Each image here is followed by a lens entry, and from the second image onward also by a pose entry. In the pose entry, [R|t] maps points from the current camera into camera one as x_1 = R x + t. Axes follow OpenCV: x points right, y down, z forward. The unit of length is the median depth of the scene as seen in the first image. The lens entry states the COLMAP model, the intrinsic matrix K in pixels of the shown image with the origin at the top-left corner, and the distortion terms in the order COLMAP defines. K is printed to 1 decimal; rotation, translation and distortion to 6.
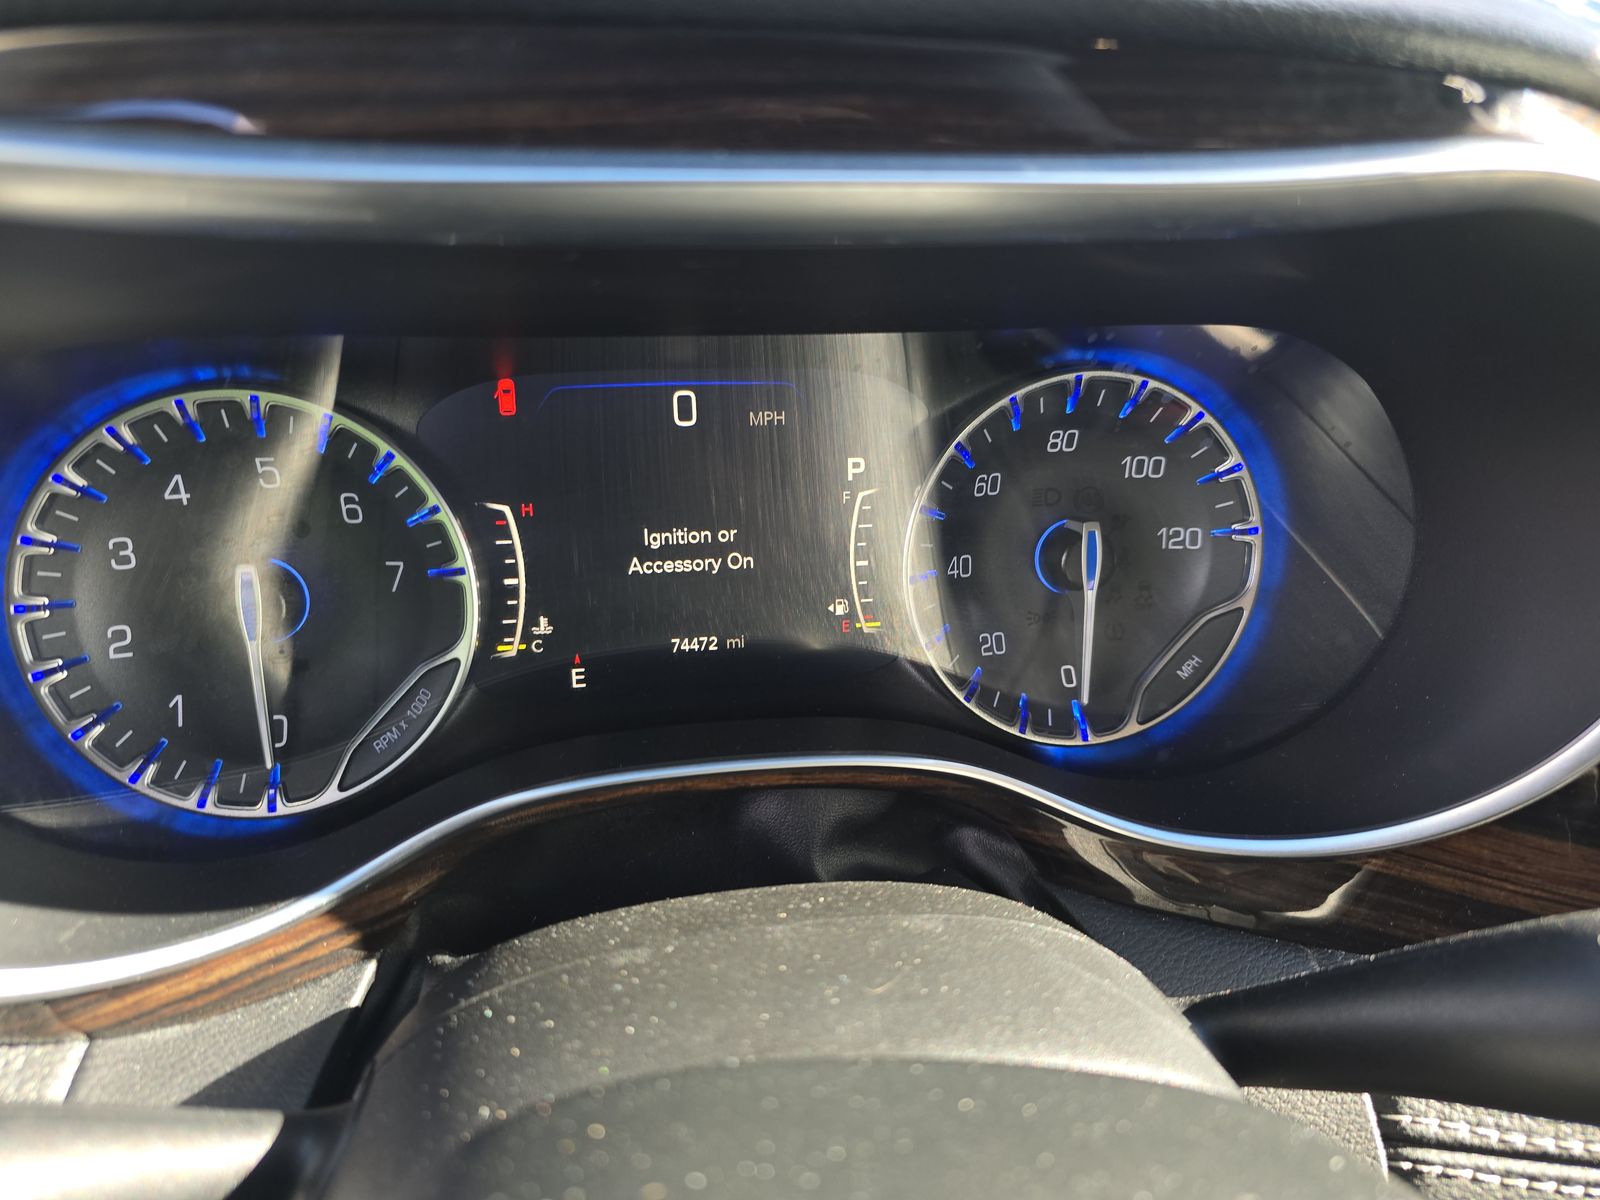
lens RADIAL K [[1070.5, 0, 800.0], [0, 1070.5, 600.0], [0, 0, 1]] dist [0.063200, 0.000138]
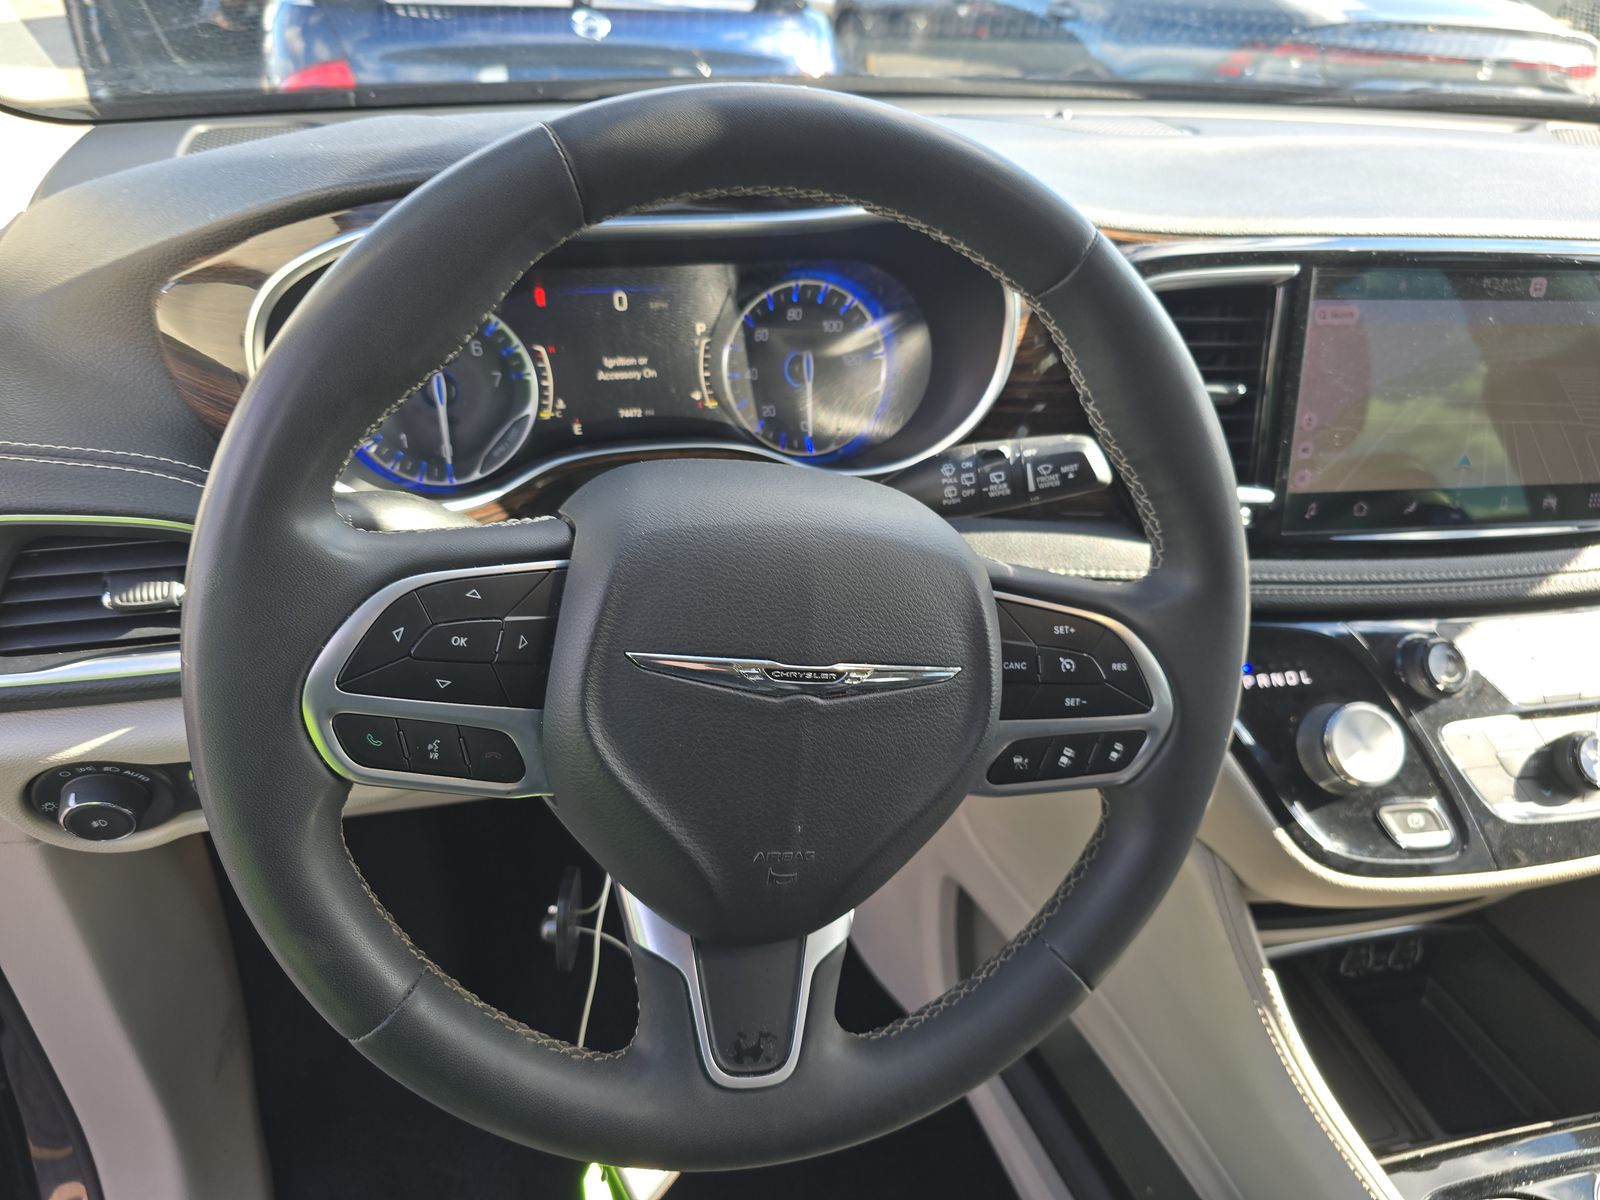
lens RADIAL K [[1070.5, 0, 800.0], [0, 1070.5, 600.0], [0, 0, 1]] dist [0.063200, 0.000138]
pose [[0.993850, -0.049559, 0.099026, 0.009140], [0.042808, 0.996685, 0.069178, 0.292295], [-0.102126, -0.064513, 0.992677, -1.260150]]
